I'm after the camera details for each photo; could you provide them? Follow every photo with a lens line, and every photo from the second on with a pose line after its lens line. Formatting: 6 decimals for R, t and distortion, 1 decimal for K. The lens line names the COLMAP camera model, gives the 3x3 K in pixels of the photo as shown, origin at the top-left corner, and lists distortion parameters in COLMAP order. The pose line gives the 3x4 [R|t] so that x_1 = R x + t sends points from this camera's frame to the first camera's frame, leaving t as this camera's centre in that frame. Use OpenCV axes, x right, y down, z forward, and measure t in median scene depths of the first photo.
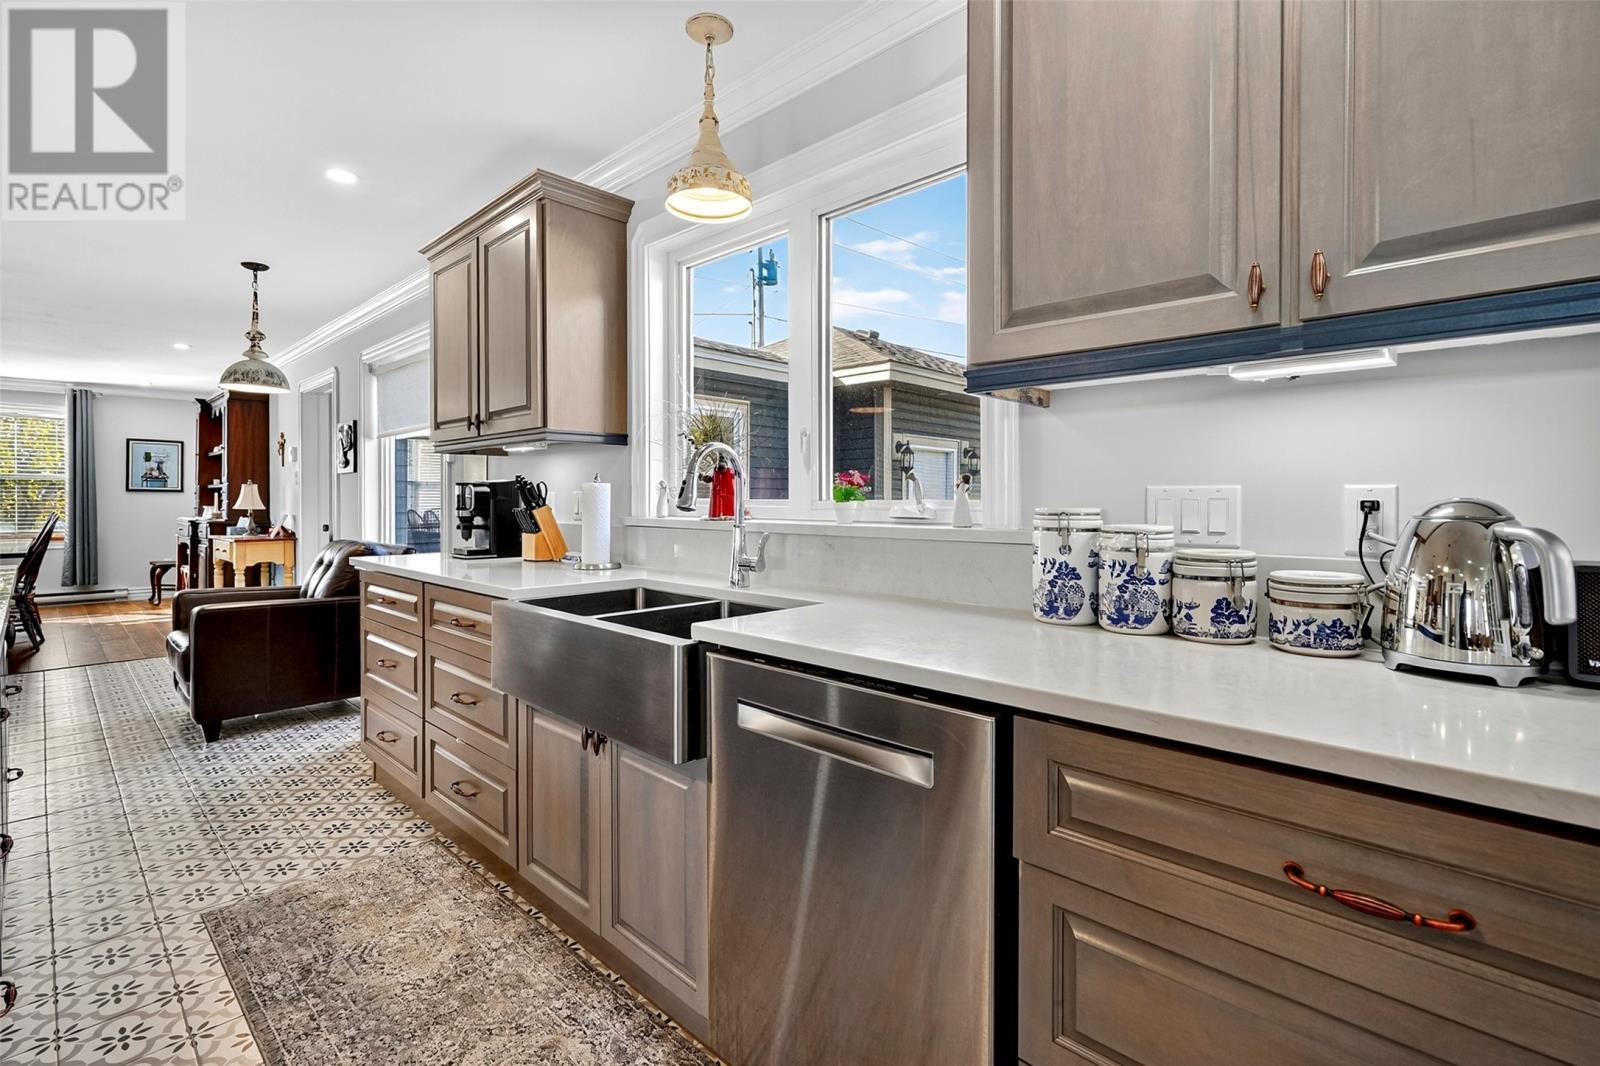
lens RADIAL K [[729.9, 0, 790.2], [0, 729.9, 487.7], [0, 0, 1]] dist [0.002877, 0.000300]
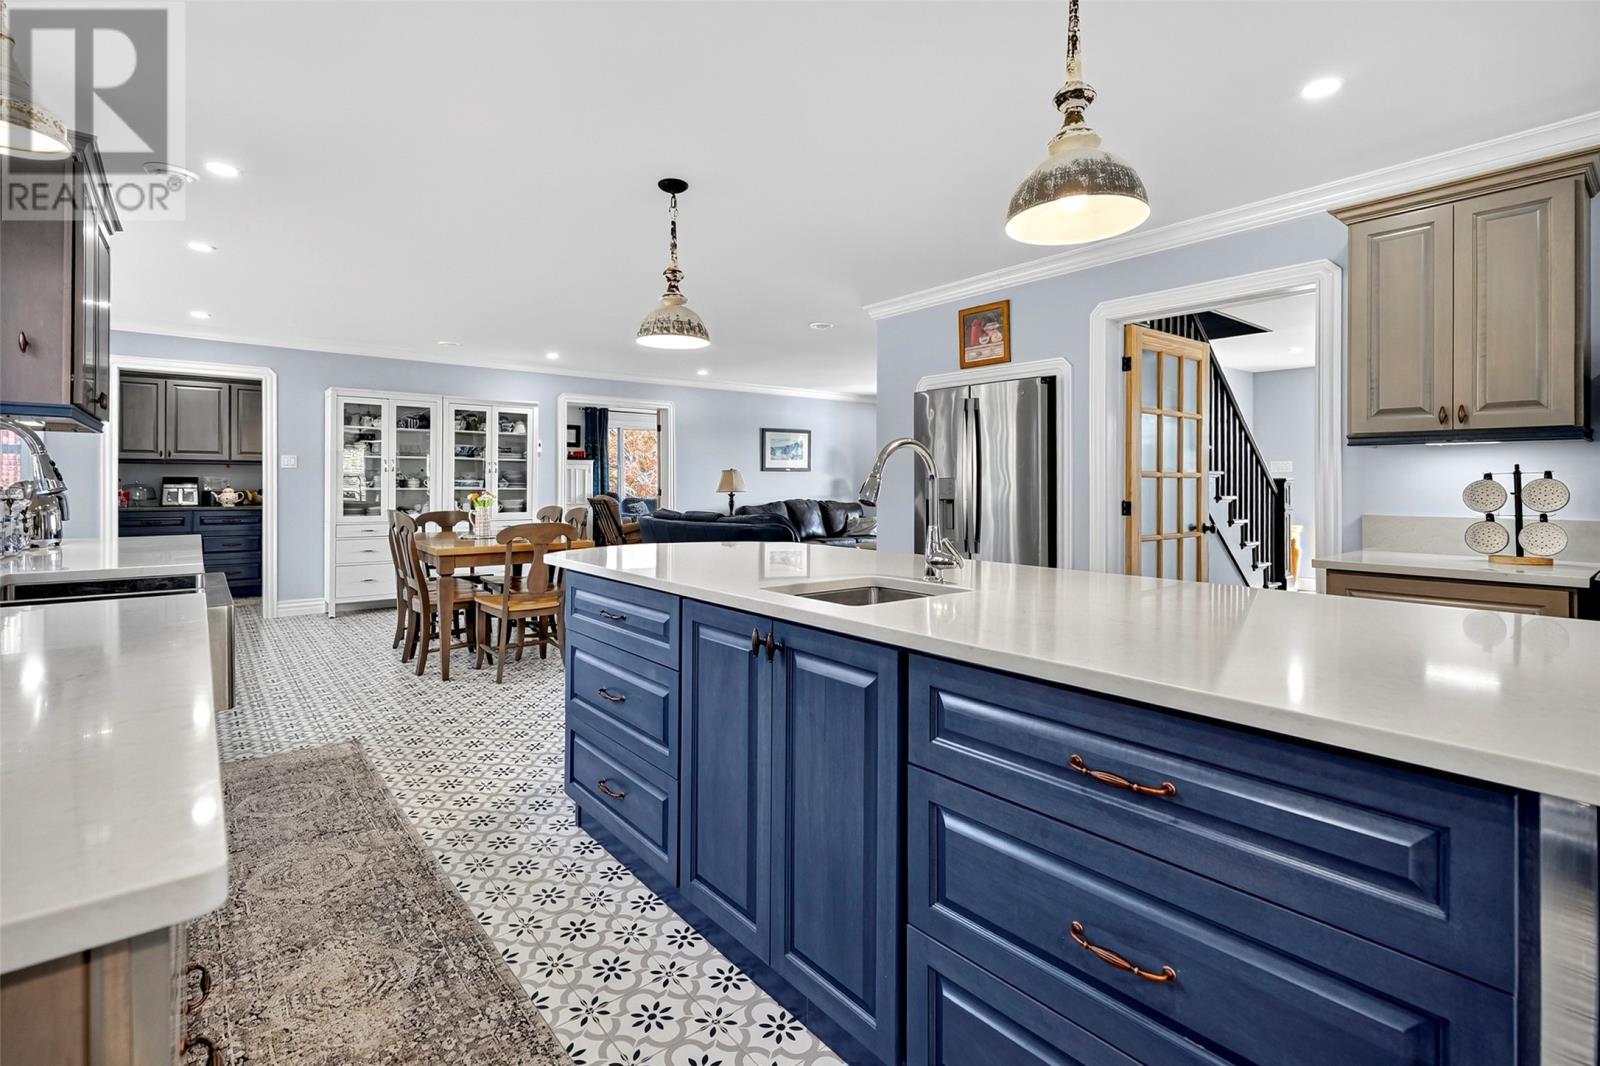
lens RADIAL K [[720.5, 0, 791.2], [0, 720.5, 487.4], [0, 0, 1]] dist [-0.016431, 0.003272]
pose [[0.994618, 0.003293, -0.103561, -0.132217], [-0.000566, 0.999653, 0.026349, 0.000818], [0.103612, -0.026148, 0.994274, 0.126947]]
